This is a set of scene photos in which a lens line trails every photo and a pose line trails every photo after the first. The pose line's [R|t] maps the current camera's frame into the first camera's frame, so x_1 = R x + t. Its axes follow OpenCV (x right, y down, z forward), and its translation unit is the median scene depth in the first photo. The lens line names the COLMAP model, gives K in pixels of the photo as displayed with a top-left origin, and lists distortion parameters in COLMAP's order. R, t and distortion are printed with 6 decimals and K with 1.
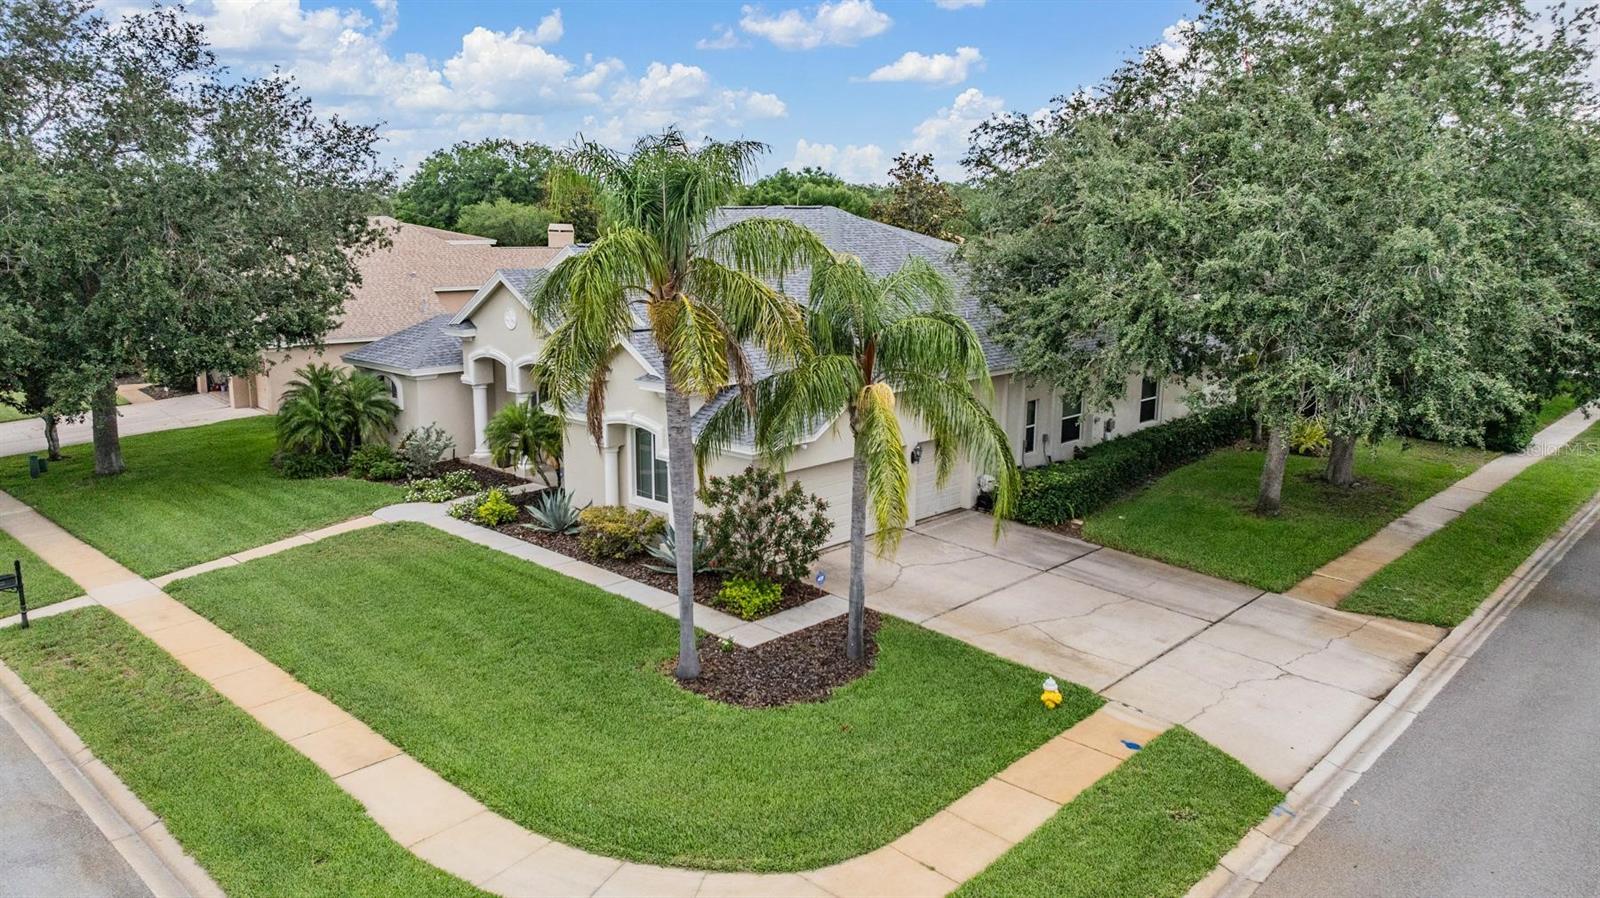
lens RADIAL K [[1124.1, 0, 803.0], [0, 1124.1, 444.2], [0, 0, 1]] dist [-0.022171, 0.000748]
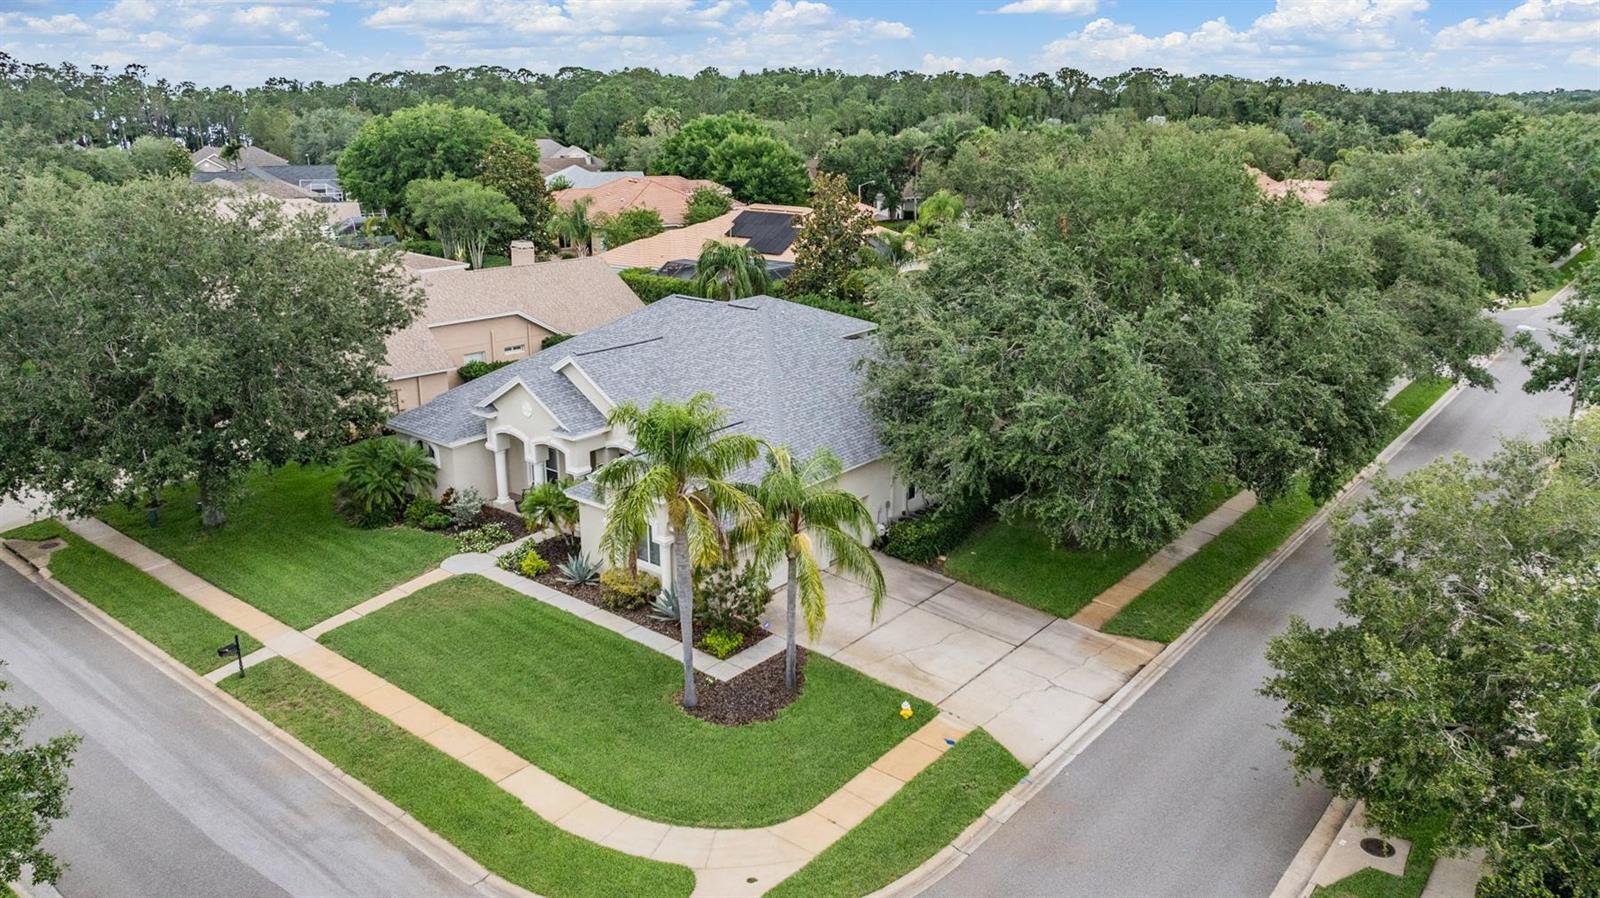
lens RADIAL K [[1155.2, 0, 800.0], [0, 1155.2, 449.0], [0, 0, 1]] dist [-0.014377, -0.001223]
pose [[0.997800, -0.023397, 0.062027, -0.033590], [0.016567, 0.993967, 0.108424, -0.313125], [-0.064190, -0.107158, 0.992168, -0.588072]]
